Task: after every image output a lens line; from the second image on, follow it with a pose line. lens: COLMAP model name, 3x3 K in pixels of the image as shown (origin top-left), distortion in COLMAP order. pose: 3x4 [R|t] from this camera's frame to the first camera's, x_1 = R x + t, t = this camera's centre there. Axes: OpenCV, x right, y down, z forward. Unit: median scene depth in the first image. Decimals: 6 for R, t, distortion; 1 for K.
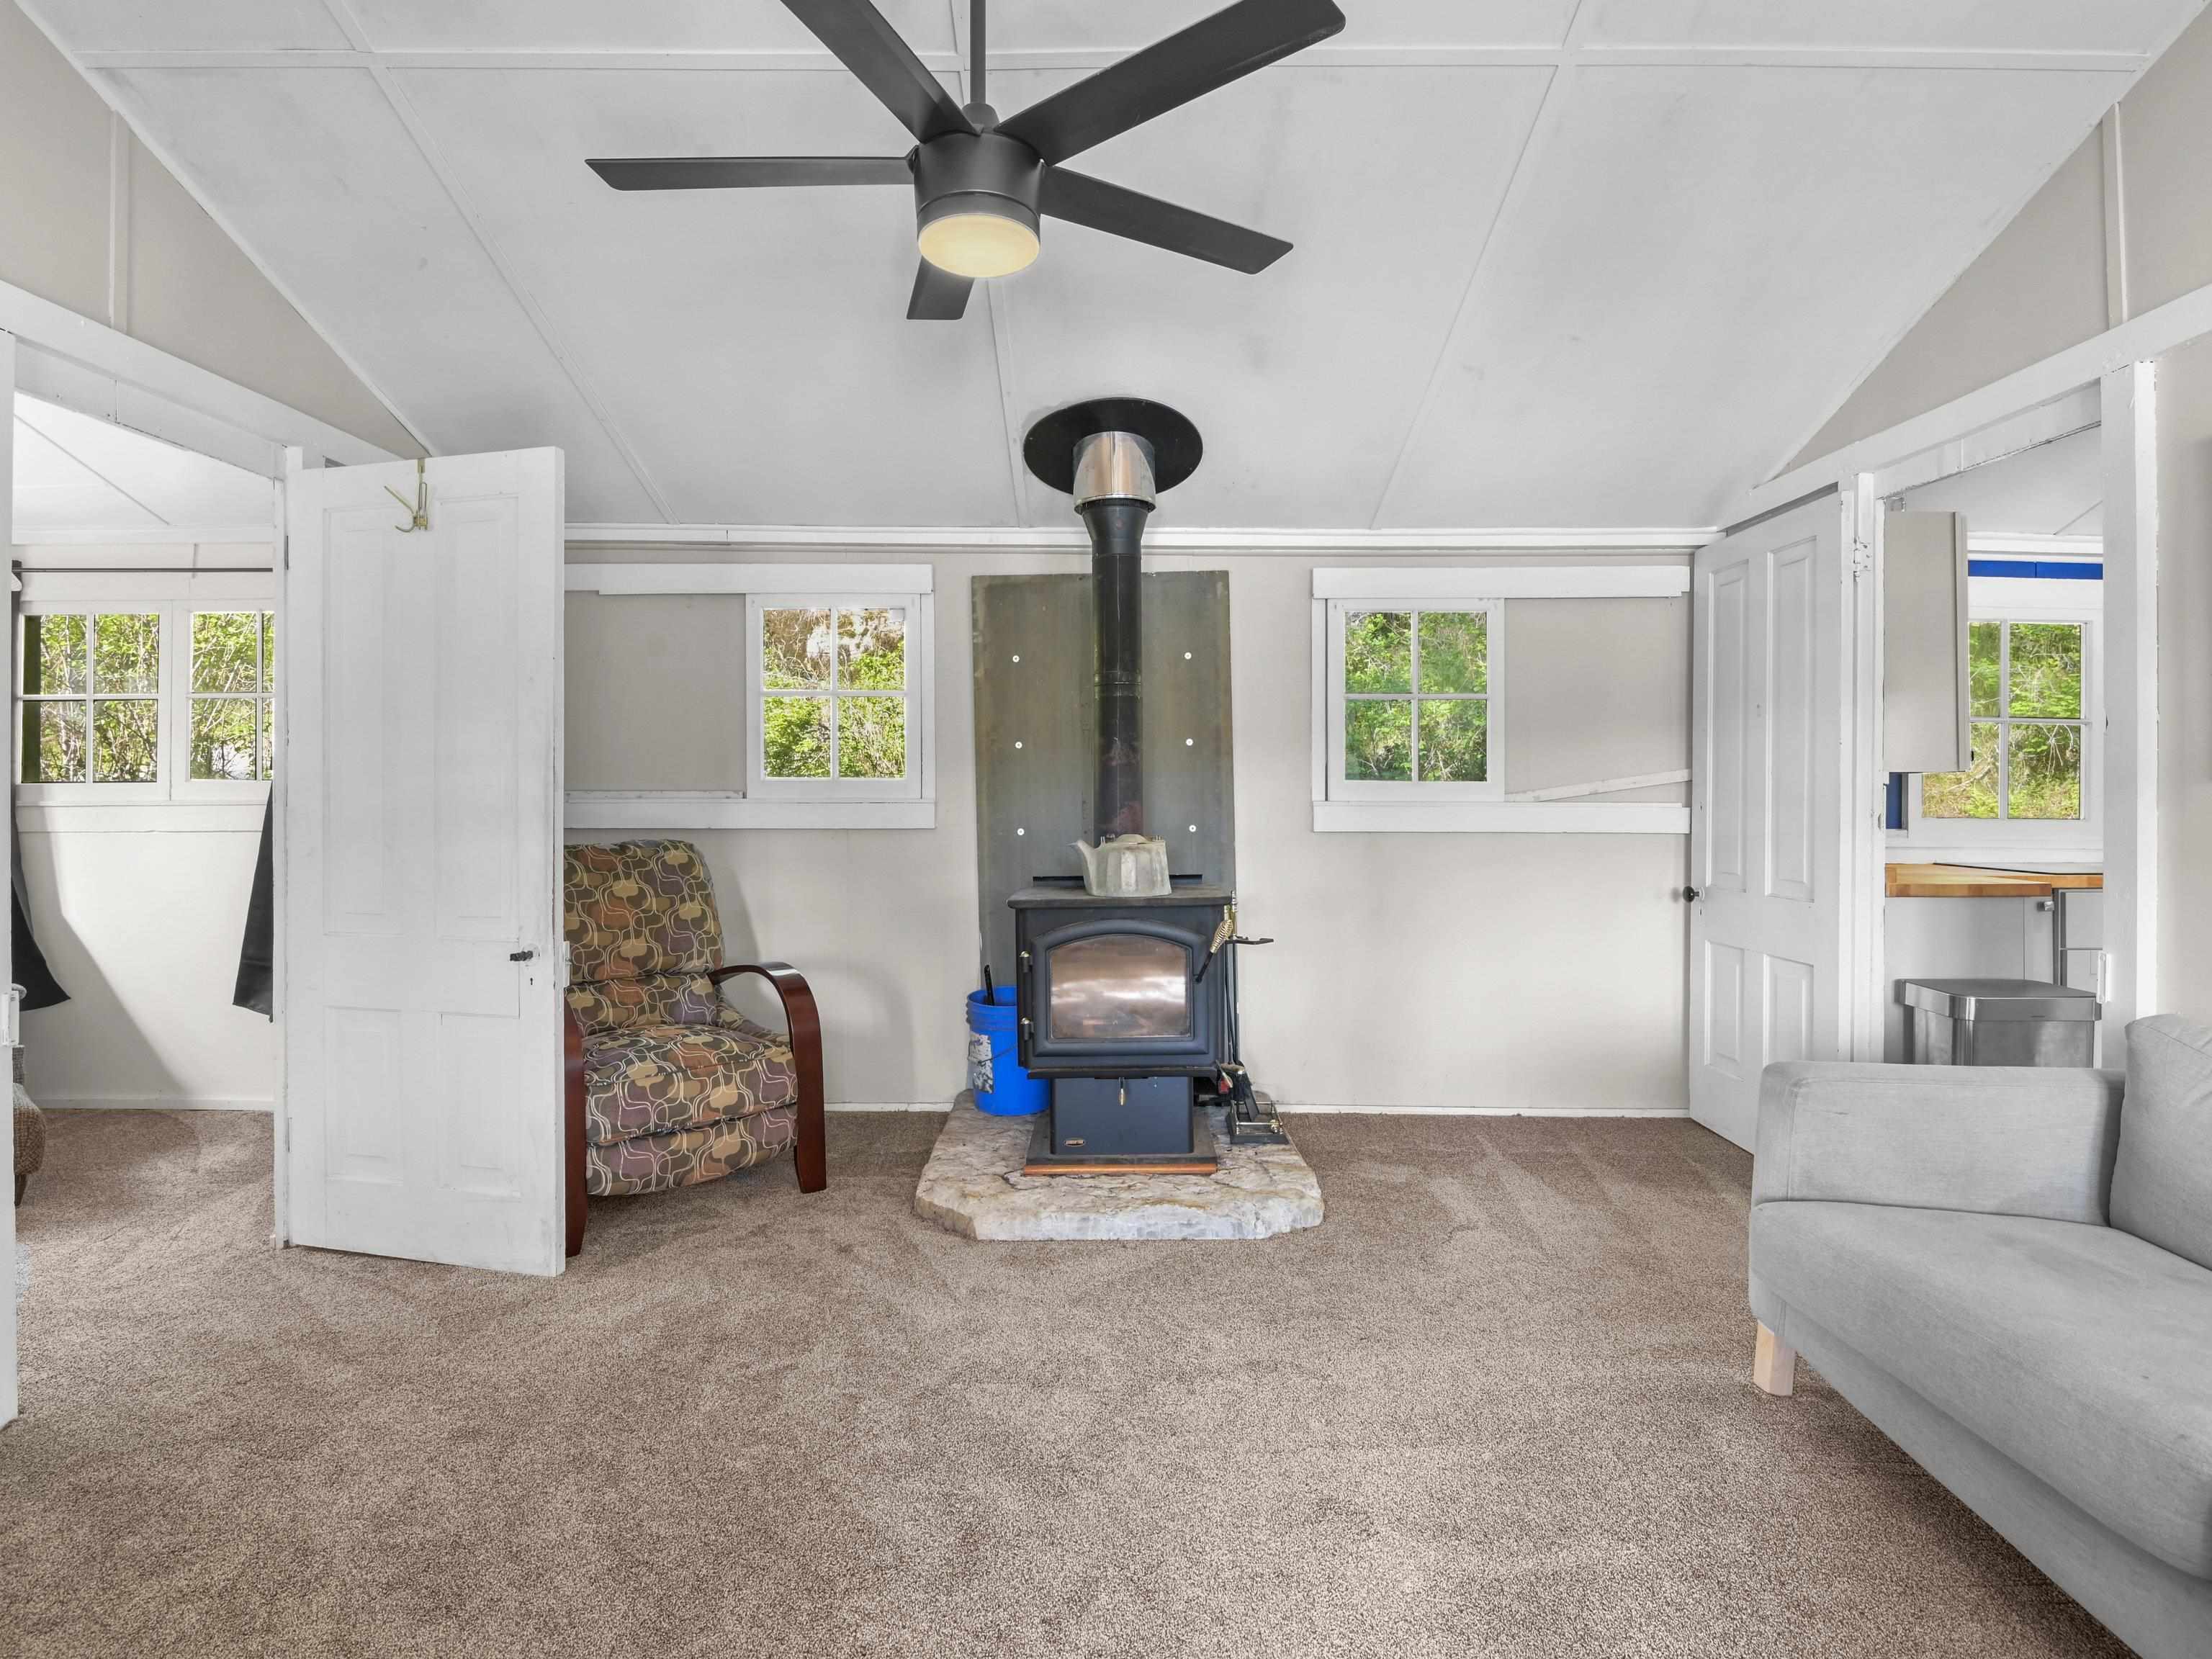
lens RADIAL K [[1171.1, 0, 1087.2], [0, 1171.1, 812.5], [0, 0, 1]] dist [-0.008791, -0.008543]
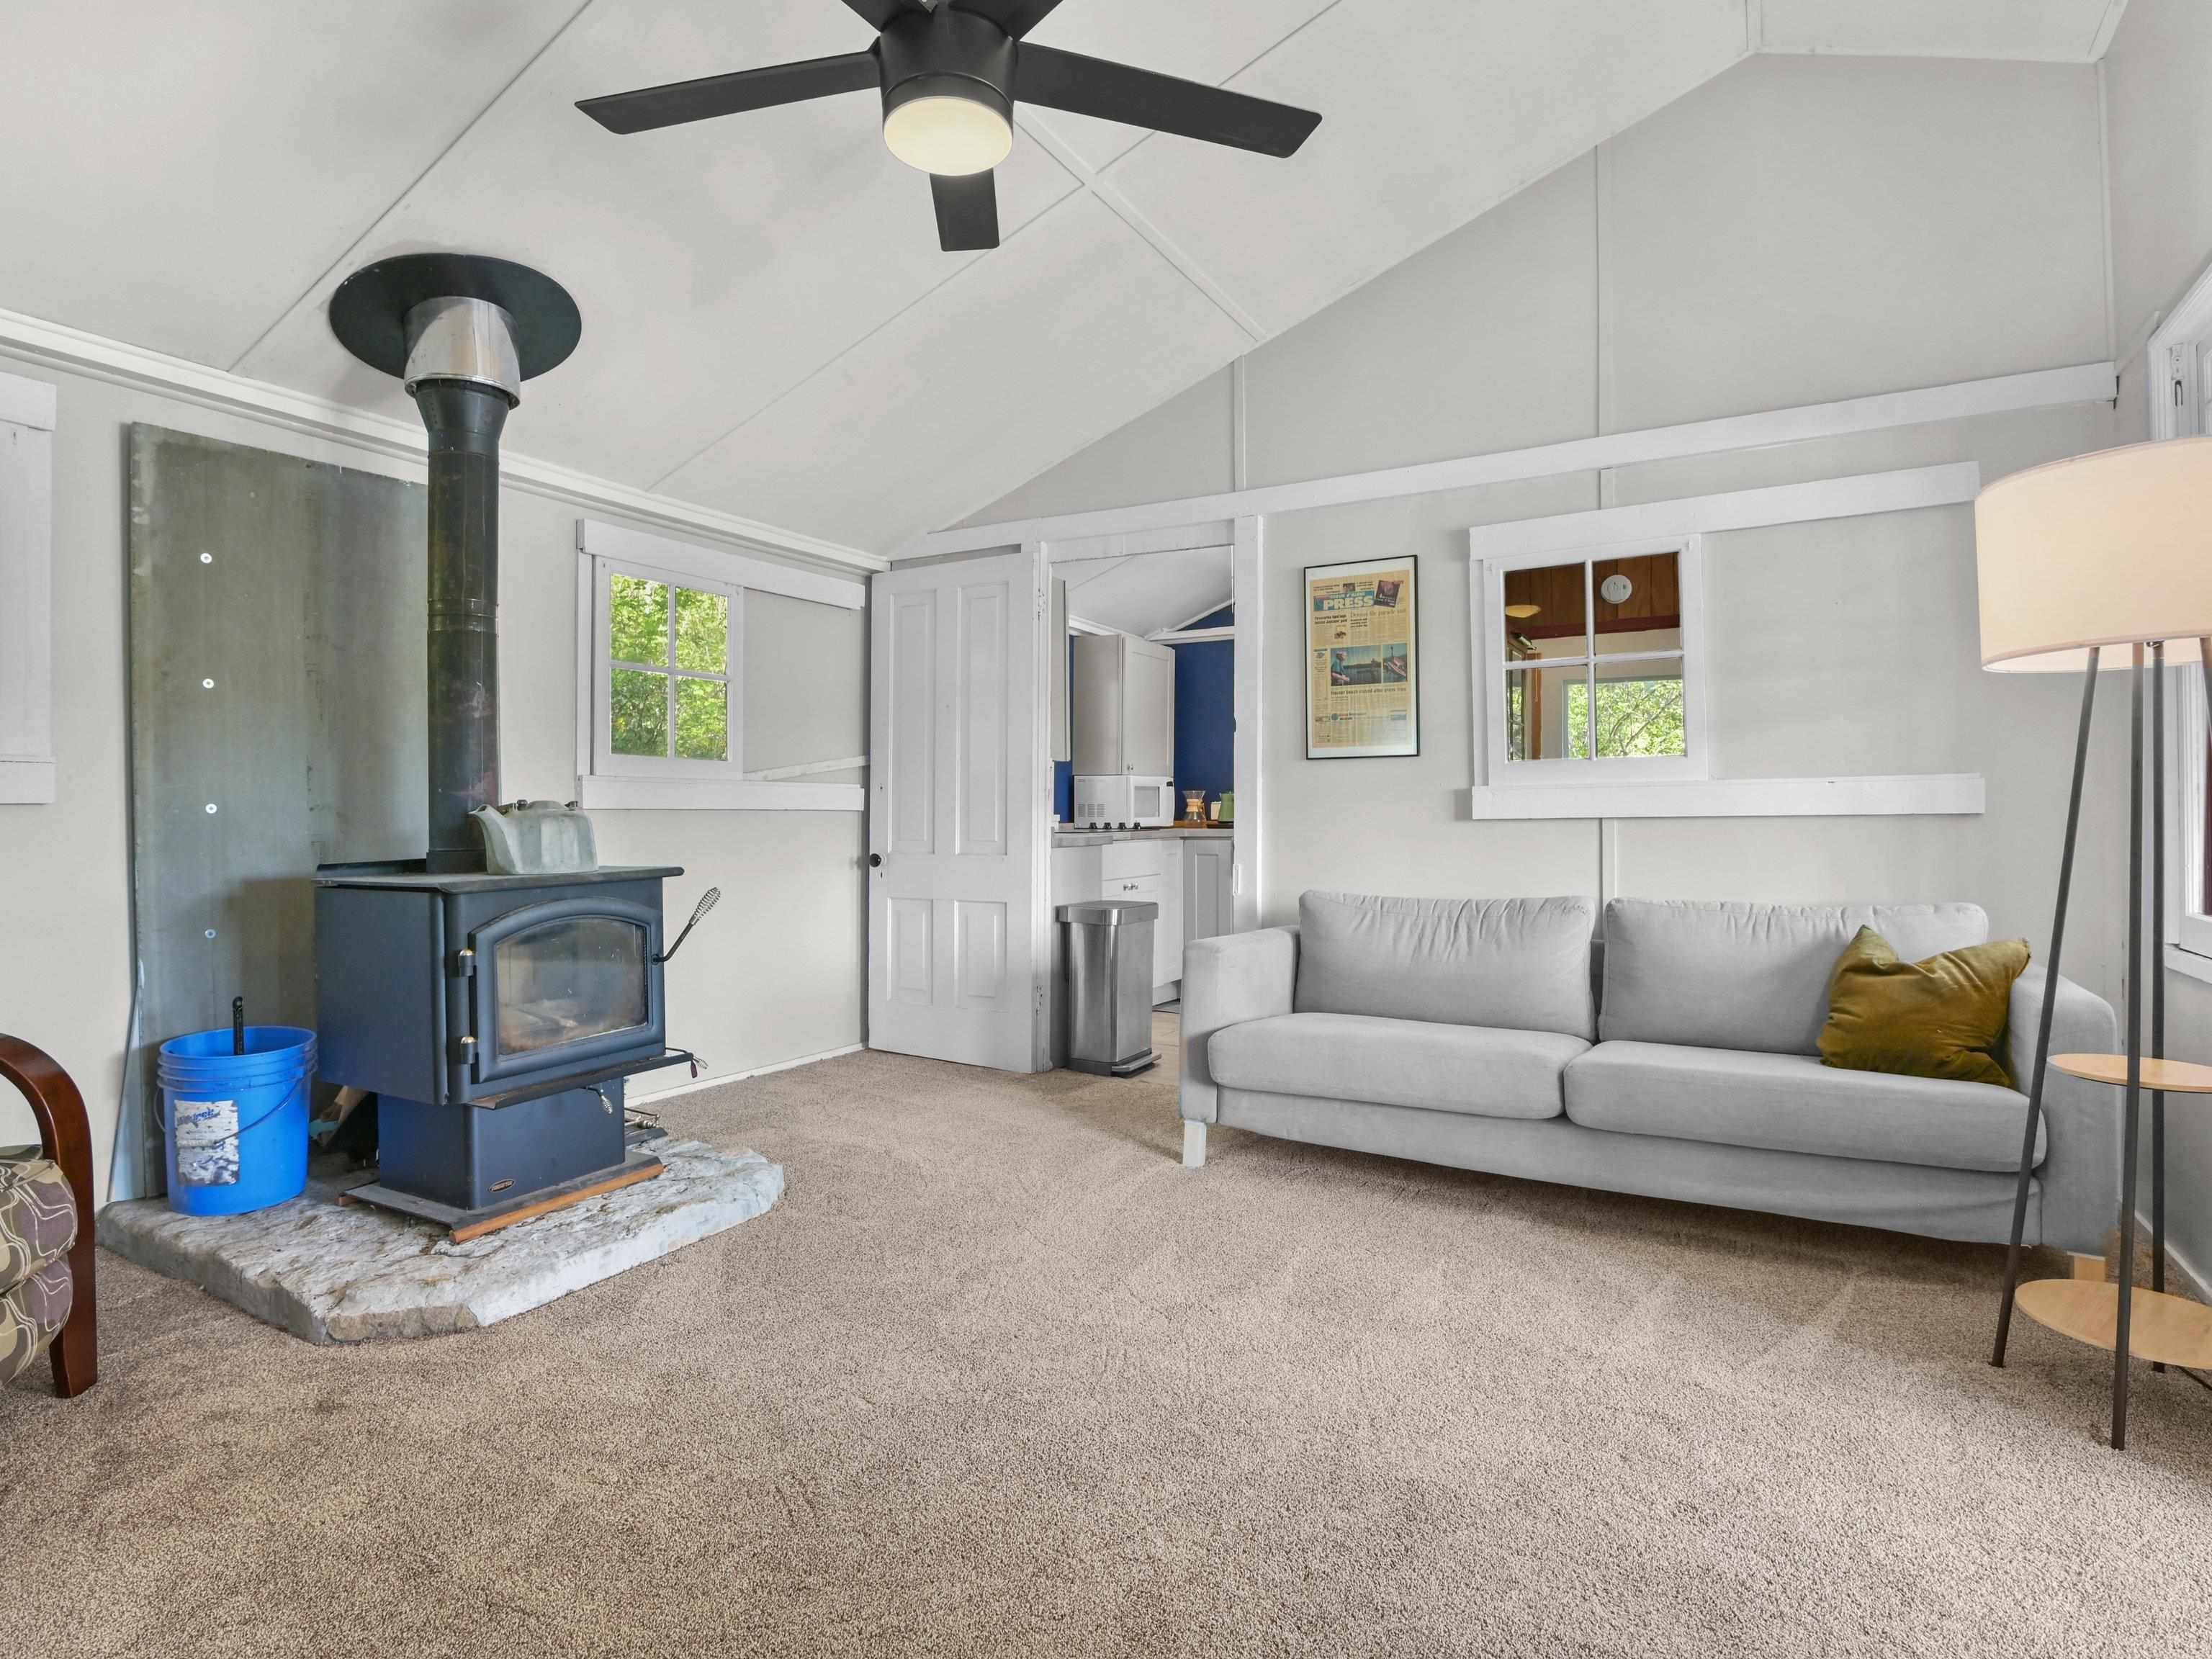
lens RADIAL K [[1171.1, 0, 1107.8], [0, 1171.1, 824.7], [0, 0, 1]] dist [-0.008791, -0.008543]
pose [[0.481216, -0.010201, 0.876543, -0.498630], [0.018049, 0.999836, 0.001728, 0.042362], [-0.876416, 0.014989, 0.481321, 0.251855]]
